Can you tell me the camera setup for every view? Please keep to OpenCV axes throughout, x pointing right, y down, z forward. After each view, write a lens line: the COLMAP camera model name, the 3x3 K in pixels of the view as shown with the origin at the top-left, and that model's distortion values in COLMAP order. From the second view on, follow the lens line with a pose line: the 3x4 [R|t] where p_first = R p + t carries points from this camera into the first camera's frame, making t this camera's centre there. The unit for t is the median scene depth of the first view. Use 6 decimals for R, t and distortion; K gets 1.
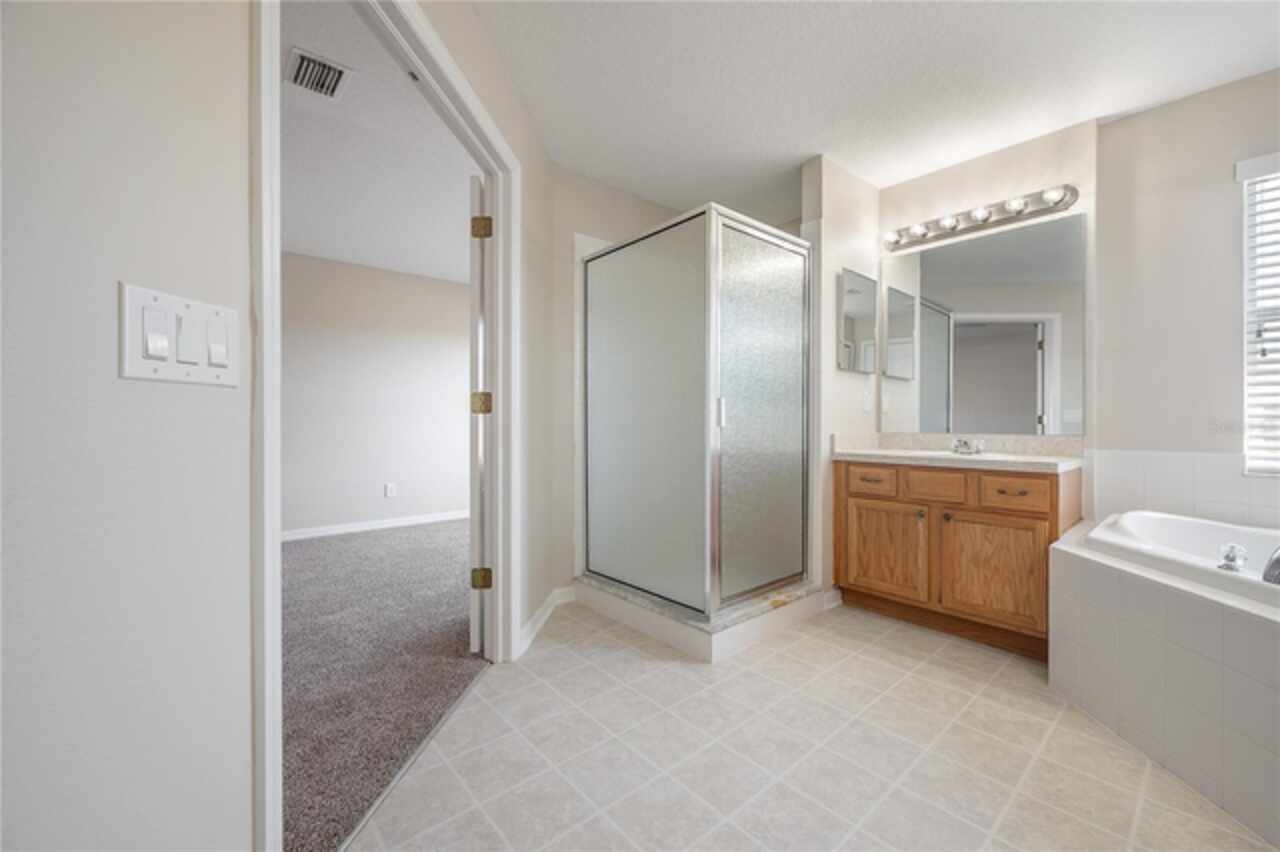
lens RADIAL K [[513.3, 0, 640.6], [0, 513.3, 423.4], [0, 0, 1]] dist [-0.000005, 0.000796]
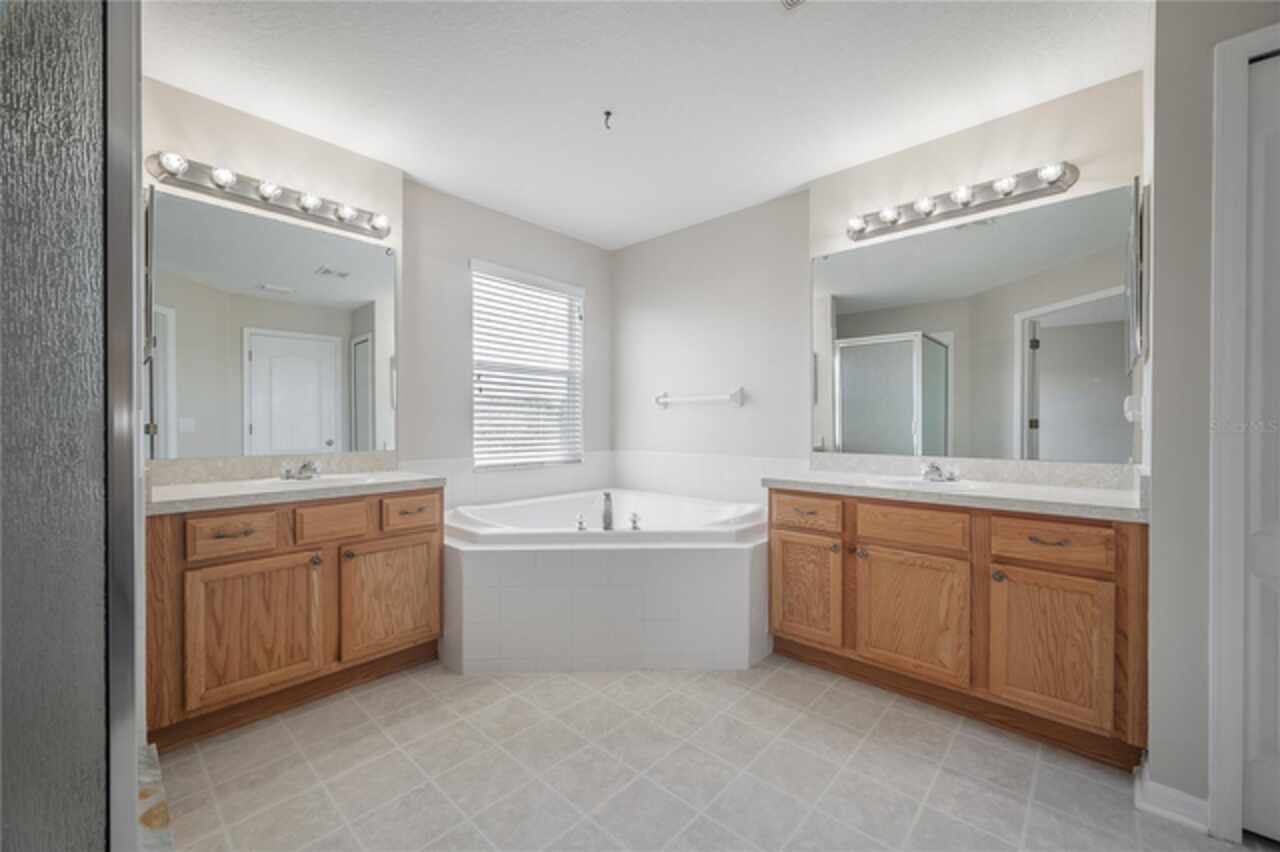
lens RADIAL K [[513.3, 0, 638.7], [0, 513.3, 424.7], [0, 0, 1]] dist [-0.000005, 0.000796]
pose [[-0.108021, -0.008395, 0.994113, -0.315691], [0.006773, 0.999935, 0.009180, -0.040601], [-0.994126, 0.007724, -0.107957, 0.633848]]
